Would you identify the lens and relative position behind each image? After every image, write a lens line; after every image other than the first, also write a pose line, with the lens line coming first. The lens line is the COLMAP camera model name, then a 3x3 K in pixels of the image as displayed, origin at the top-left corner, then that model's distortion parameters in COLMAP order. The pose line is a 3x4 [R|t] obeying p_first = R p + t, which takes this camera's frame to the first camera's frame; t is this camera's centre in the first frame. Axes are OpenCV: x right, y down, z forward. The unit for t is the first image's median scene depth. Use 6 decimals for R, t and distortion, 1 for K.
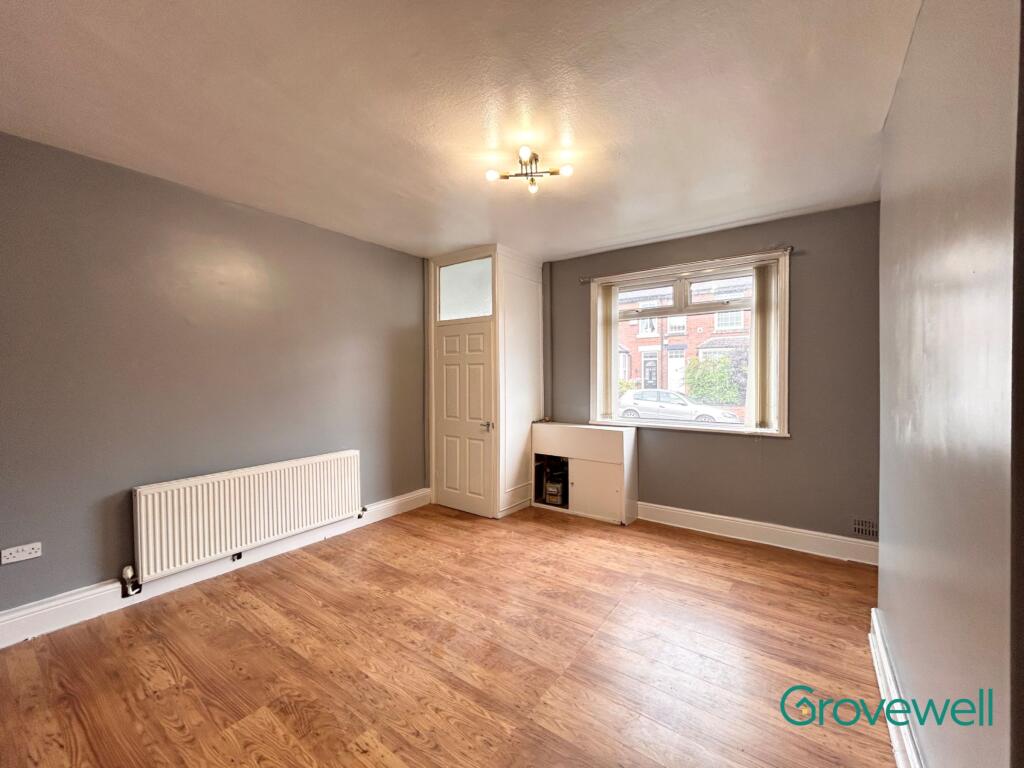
lens RADIAL K [[417.0, 0, 512.0], [0, 417.0, 384.0], [0, 0, 1]] dist [-0.001491, 0.000553]
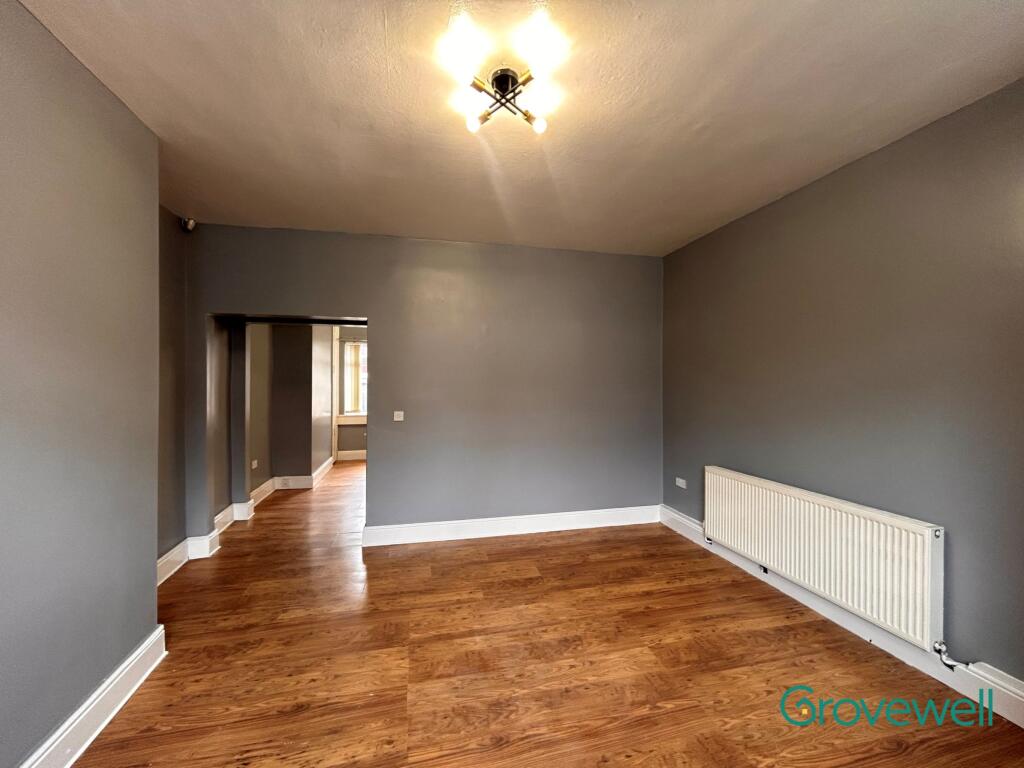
lens RADIAL K [[417.0, 0, 512.0], [0, 417.0, 384.0], [0, 0, 1]] dist [-0.001491, 0.000553]
pose [[-0.653953, 0.007387, -0.756500, 0.569220], [-0.014512, 0.999646, 0.022307, -0.038288], [0.756396, 0.025566, -0.653614, 1.472358]]
